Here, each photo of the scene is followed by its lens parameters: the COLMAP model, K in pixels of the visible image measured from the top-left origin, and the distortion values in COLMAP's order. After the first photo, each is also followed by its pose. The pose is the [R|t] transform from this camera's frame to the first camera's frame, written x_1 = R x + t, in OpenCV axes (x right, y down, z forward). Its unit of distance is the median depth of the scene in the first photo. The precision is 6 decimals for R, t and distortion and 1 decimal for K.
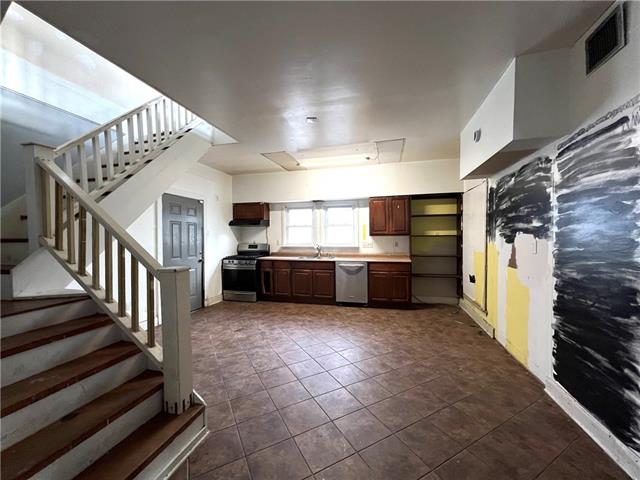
lens RADIAL K [[256.9, 0, 321.7], [0, 256.9, 241.4], [0, 0, 1]] dist [-0.000401, 0.000246]
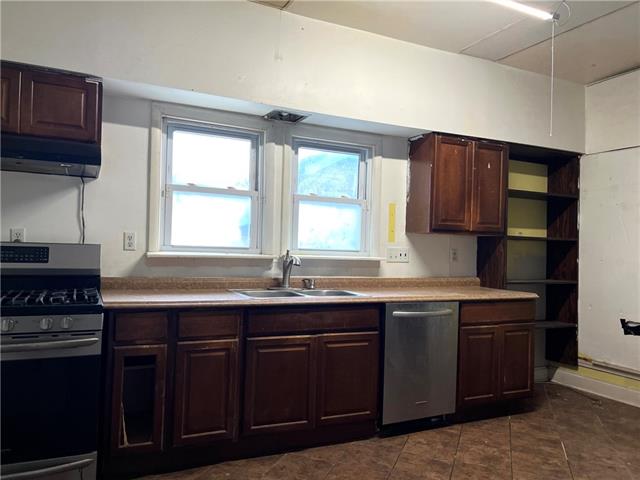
lens RADIAL K [[490.6, 0, 320.0], [0, 490.6, 240.0], [0, 0, 1]] dist [0.033669, -0.002859]
pose [[0.759640, 0.039022, 0.649172, -0.412923], [-0.022506, 0.999178, -0.033725, 0.018544], [-0.649954, 0.011008, 0.759894, 0.546694]]
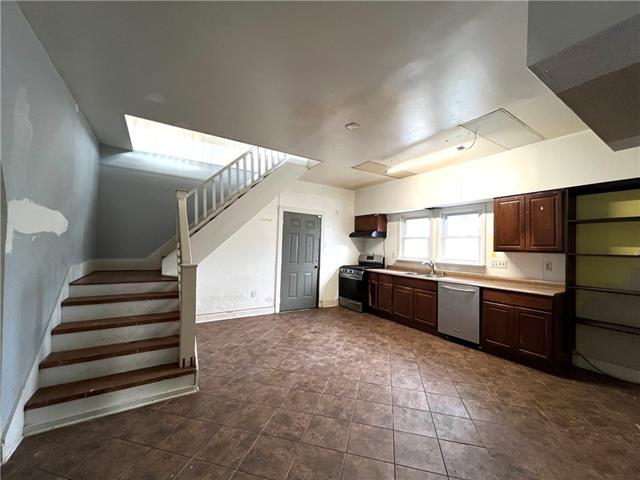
lens RADIAL K [[256.9, 0, 321.7], [0, 256.9, 241.4], [0, 0, 1]] dist [-0.000401, 0.000246]
pose [[0.735031, 0.013222, -0.677905, 0.317801], [-0.046419, 0.998445, -0.030857, -0.005250], [0.676443, 0.054148, 0.734502, 0.146100]]
